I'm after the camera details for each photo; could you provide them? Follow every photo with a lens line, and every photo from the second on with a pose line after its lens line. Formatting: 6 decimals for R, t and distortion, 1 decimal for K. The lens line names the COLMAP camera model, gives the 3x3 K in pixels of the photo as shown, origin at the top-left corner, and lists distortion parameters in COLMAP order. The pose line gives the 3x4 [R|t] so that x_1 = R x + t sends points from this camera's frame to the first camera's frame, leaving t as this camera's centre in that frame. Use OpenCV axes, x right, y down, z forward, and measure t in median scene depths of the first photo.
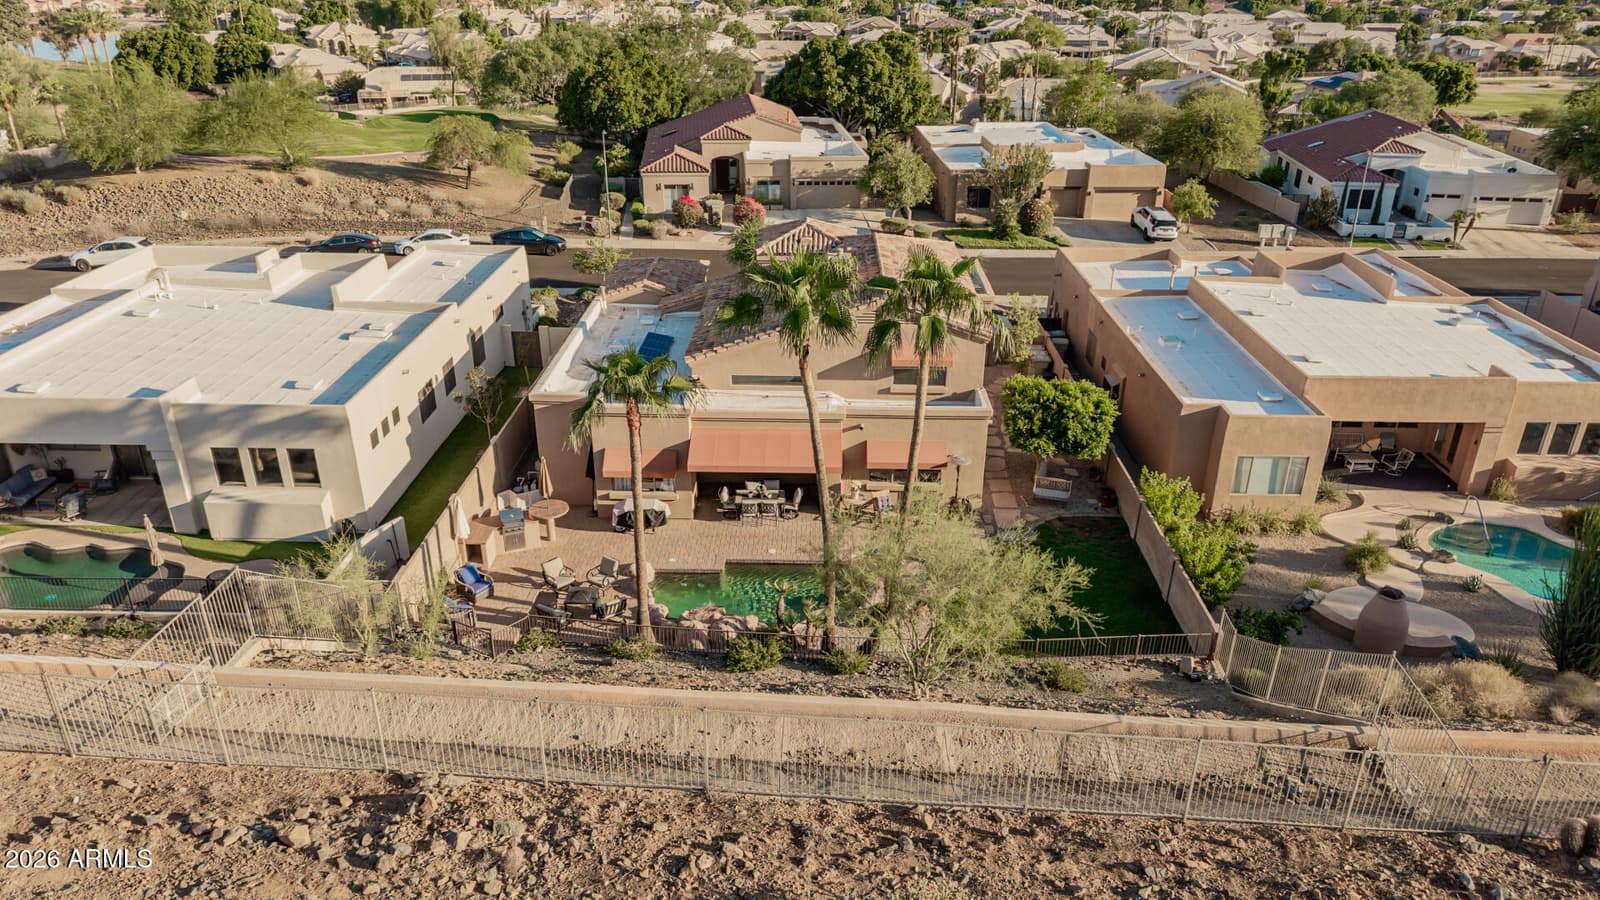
lens RADIAL K [[1070.7, 0, 800.0], [0, 1070.7, 450.0], [0, 0, 1]] dist [0.036390, -0.051856]
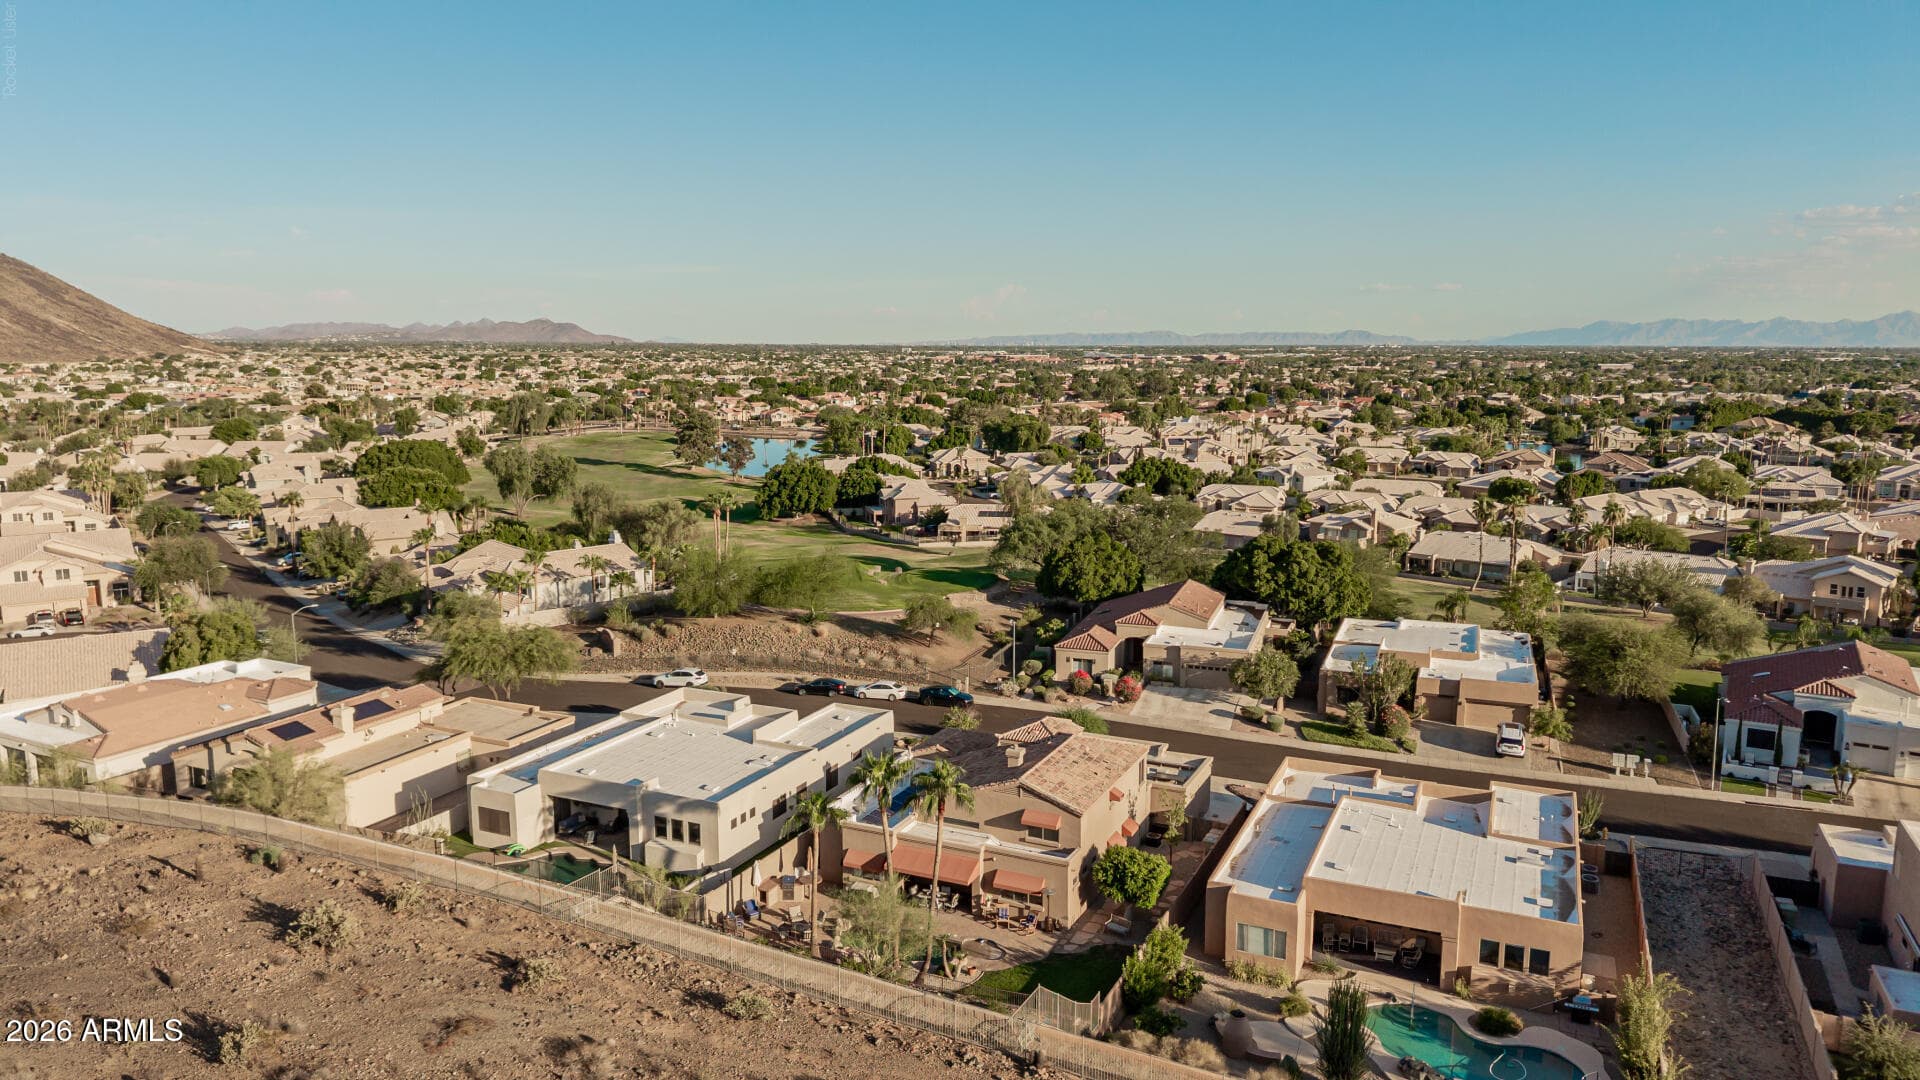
lens RADIAL K [[1277.5, 0, 960.0], [0, 1277.5, 540.0], [0, 0, 1]] dist [0.168368, -0.438327]
pose [[0.913568, 0.056917, -0.402684, 0.361994], [-0.164904, 0.956951, -0.238855, -0.004638], [0.371754, 0.284615, 0.883625, -0.412272]]
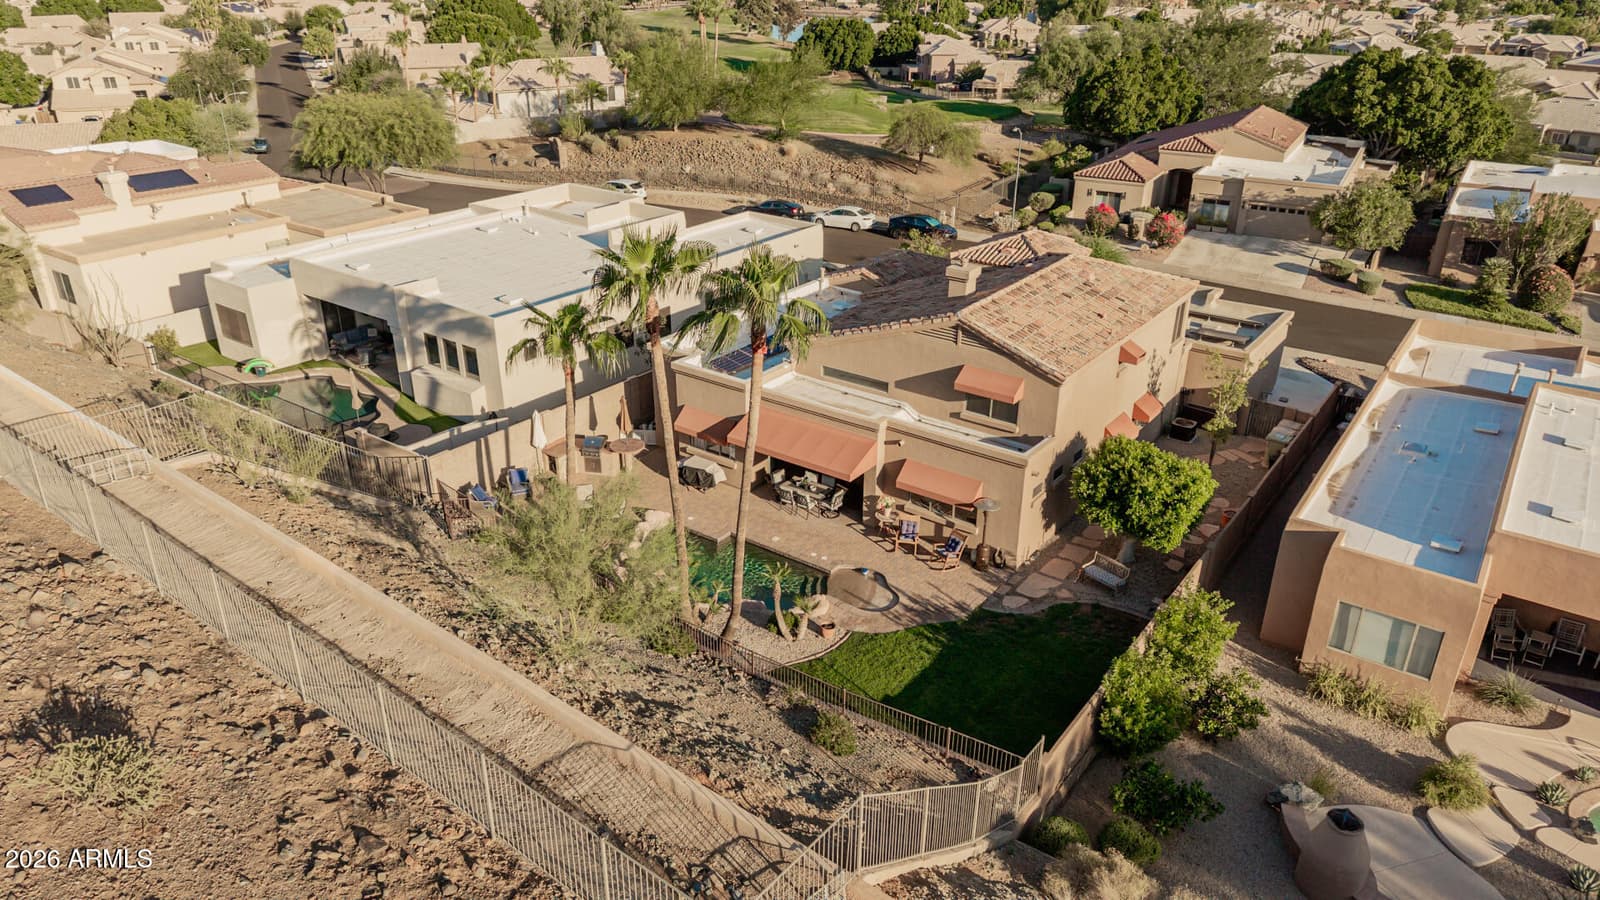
lens RADIAL K [[1070.7, 0, 800.0], [0, 1070.7, 450.0], [0, 0, 1]] dist [0.036390, -0.051856]
pose [[0.817805, 0.243159, -0.521602, 0.227693], [-0.242852, 0.967515, 0.070273, -0.028738], [0.521745, 0.069203, 0.850290, 0.067671]]
